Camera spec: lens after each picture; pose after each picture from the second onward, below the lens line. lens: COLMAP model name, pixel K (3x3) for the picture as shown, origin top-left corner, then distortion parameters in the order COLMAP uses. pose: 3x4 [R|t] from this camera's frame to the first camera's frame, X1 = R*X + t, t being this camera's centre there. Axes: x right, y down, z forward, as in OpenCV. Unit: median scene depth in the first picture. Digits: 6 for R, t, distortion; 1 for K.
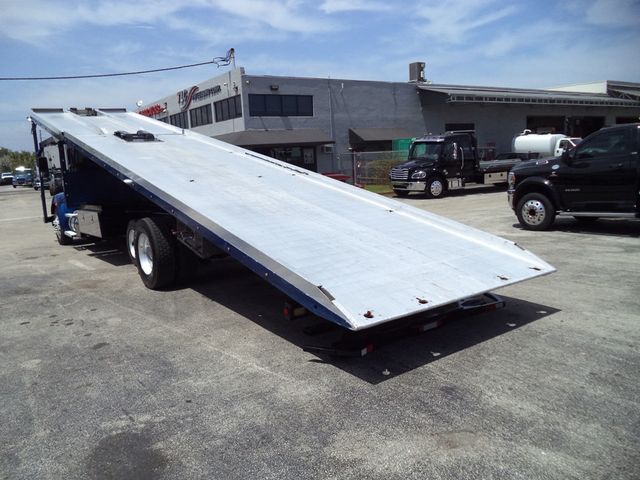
lens RADIAL K [[522.2, 0, 320.8], [0, 522.2, 241.3], [0, 0, 1]] dist [-0.024910, 0.003666]
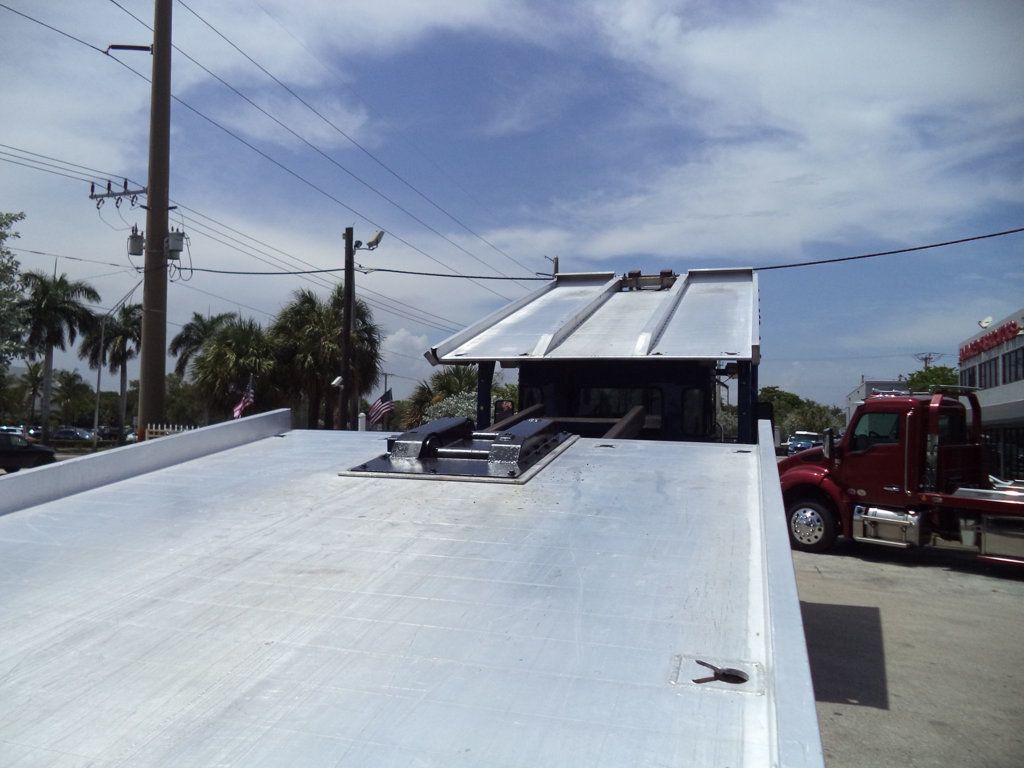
lens RADIAL K [[835.5, 0, 519.9], [0, 835.5, 392.2], [0, 0, 1]] dist [-0.024910, 0.003666]
pose [[0.622288, 0.031172, -0.782168, 0.018460], [-0.181221, 0.977798, -0.105211, -0.042433], [0.761523, 0.207217, 0.614121, 0.248211]]
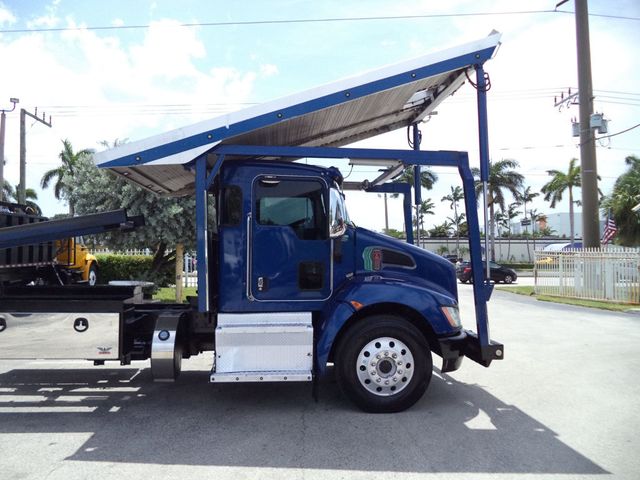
lens RADIAL K [[522.2, 0, 315.4], [0, 522.2, 250.7], [0, 0, 1]] dist [-0.024910, 0.003666]
pose [[-0.499318, 0.051749, -0.864872, 0.002063], [-0.113886, 0.985634, 0.124724, -0.087228], [0.858901, 0.160774, -0.486251, 0.587815]]
